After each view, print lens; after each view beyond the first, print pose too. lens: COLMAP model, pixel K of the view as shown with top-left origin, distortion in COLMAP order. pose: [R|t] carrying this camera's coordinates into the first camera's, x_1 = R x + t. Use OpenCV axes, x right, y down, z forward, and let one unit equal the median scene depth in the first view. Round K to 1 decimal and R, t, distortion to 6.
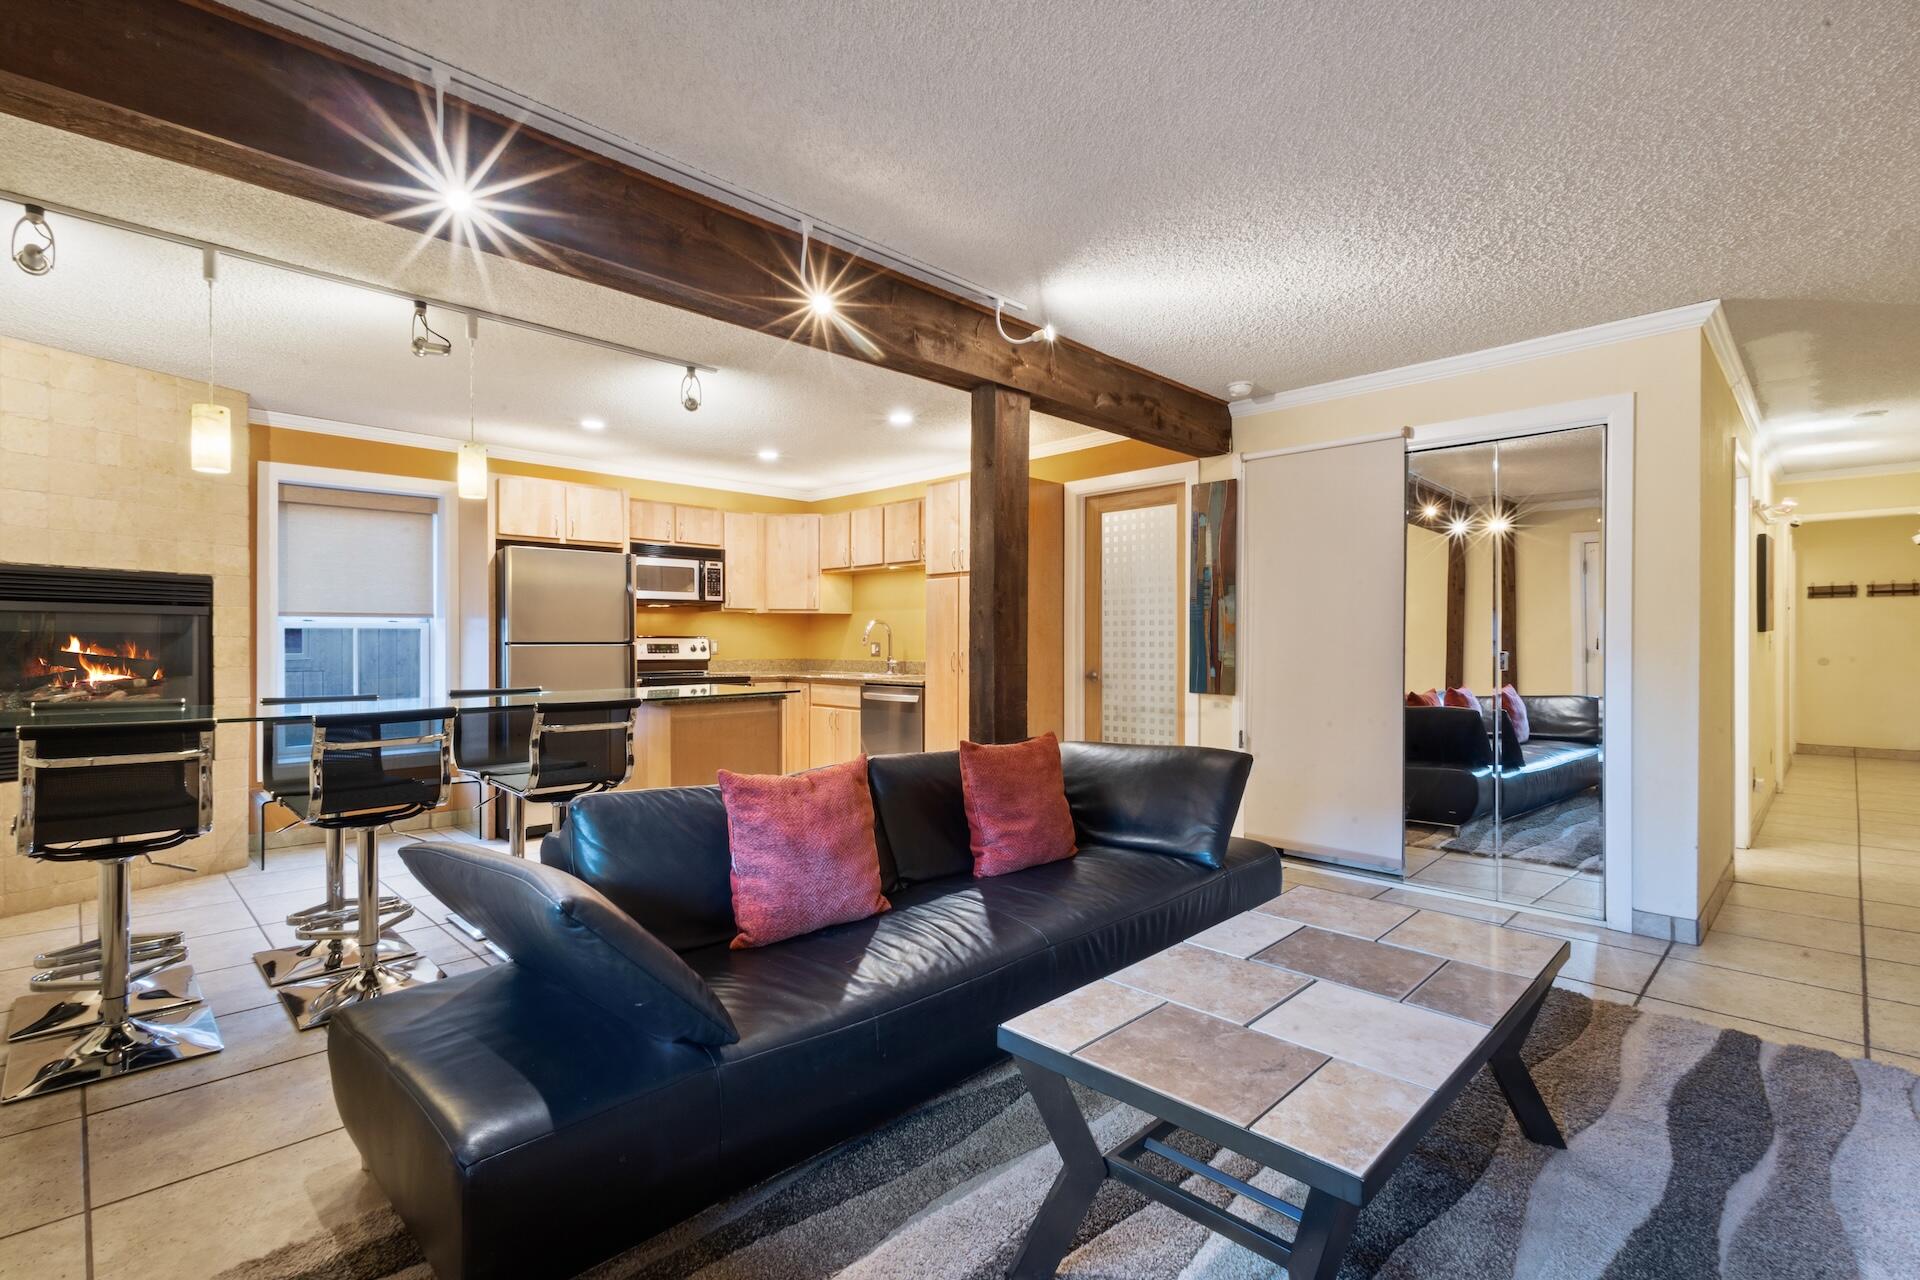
lens RADIAL K [[874.5, 0, 967.2], [0, 874.5, 638.0], [0, 0, 1]] dist [0.026554, -0.021425]
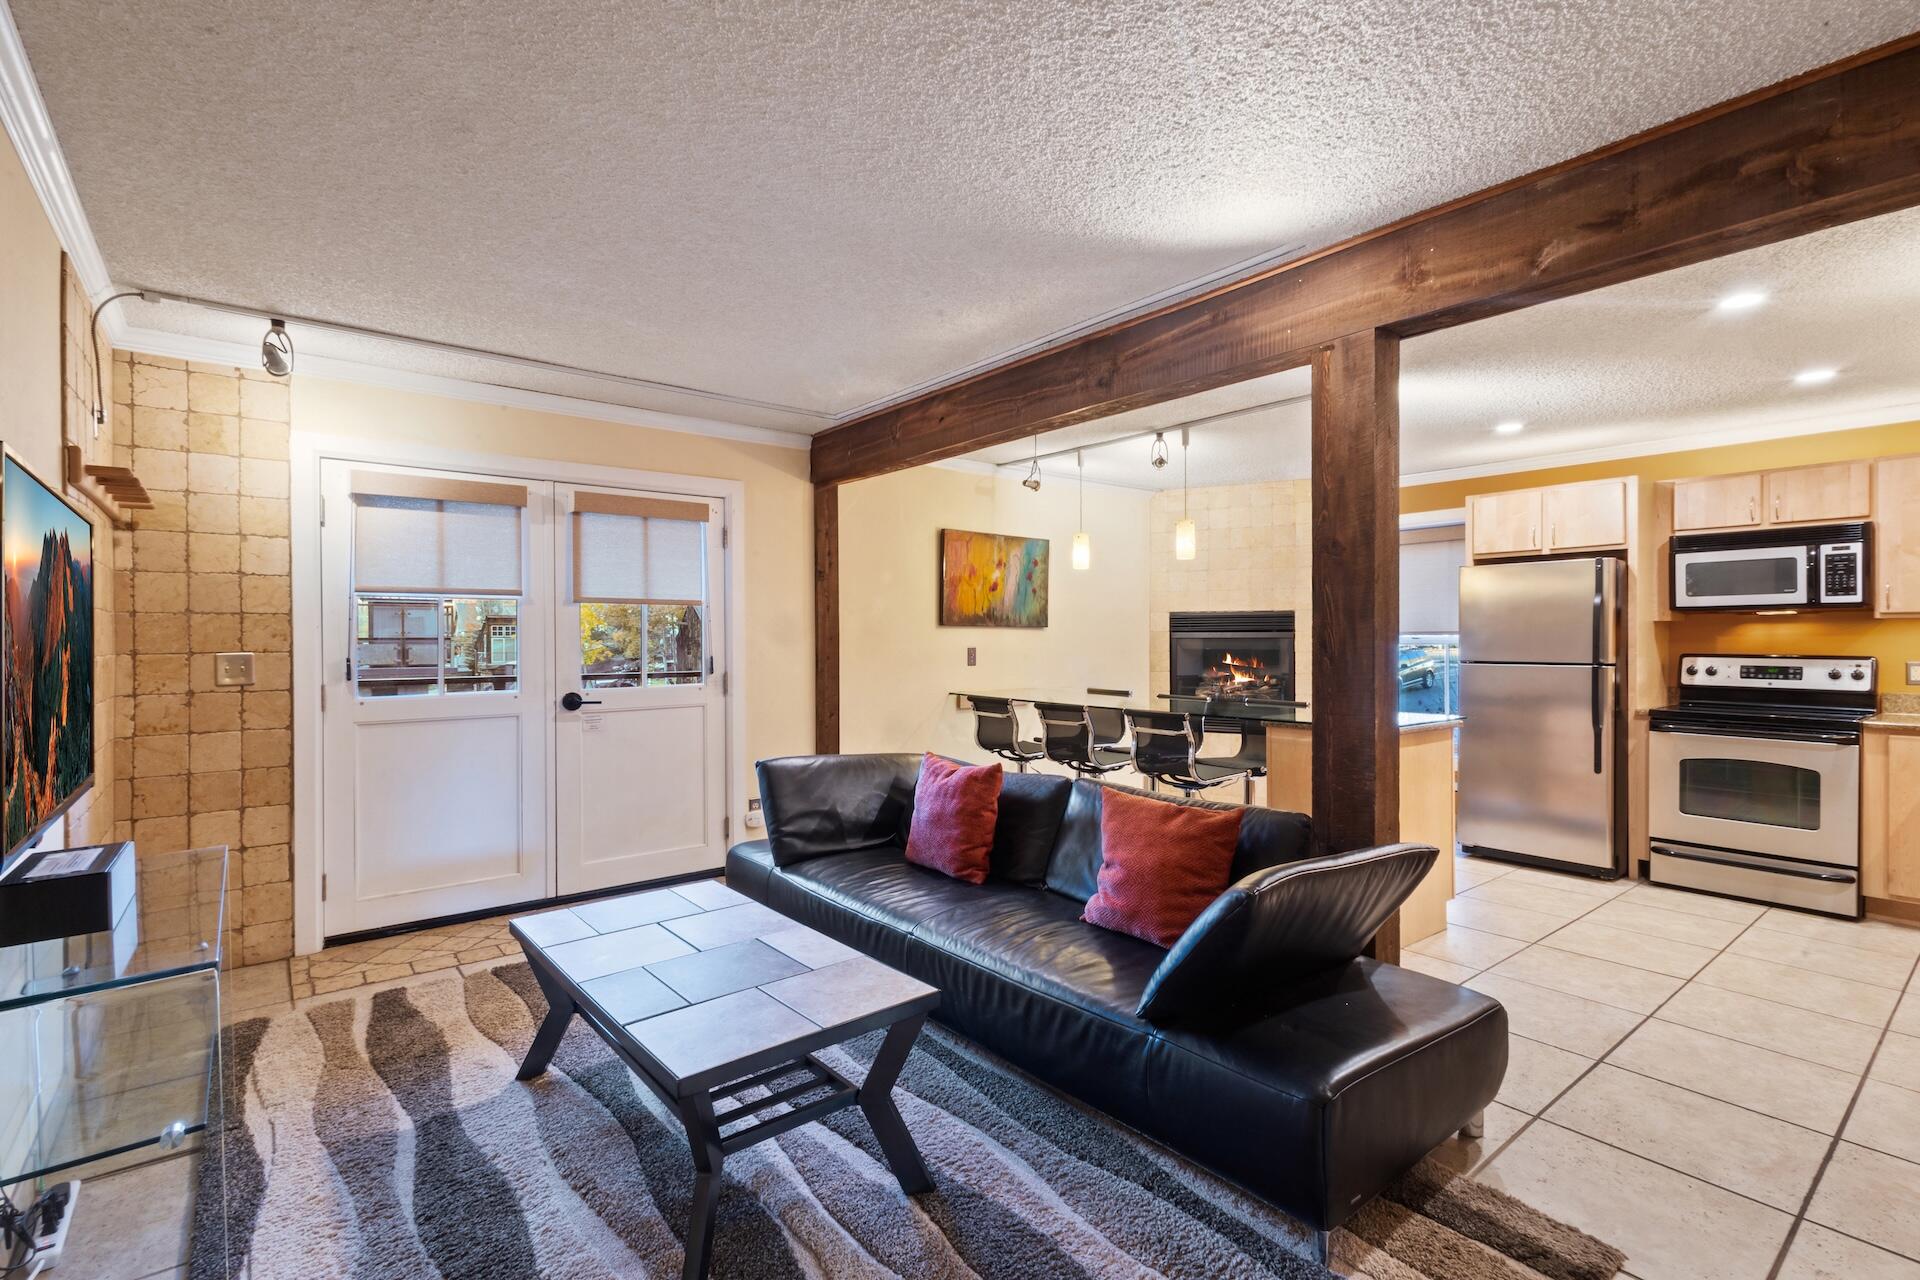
lens RADIAL K [[882.0, 0, 960.0], [0, 882.0, 640.0], [0, 0, 1]] dist [0.021511, -0.009124]
pose [[-0.117966, 0.003703, -0.993011, 0.455901], [0.004778, 0.999984, 0.003162, -0.020234], [0.993006, -0.004371, -0.117982, 0.424855]]
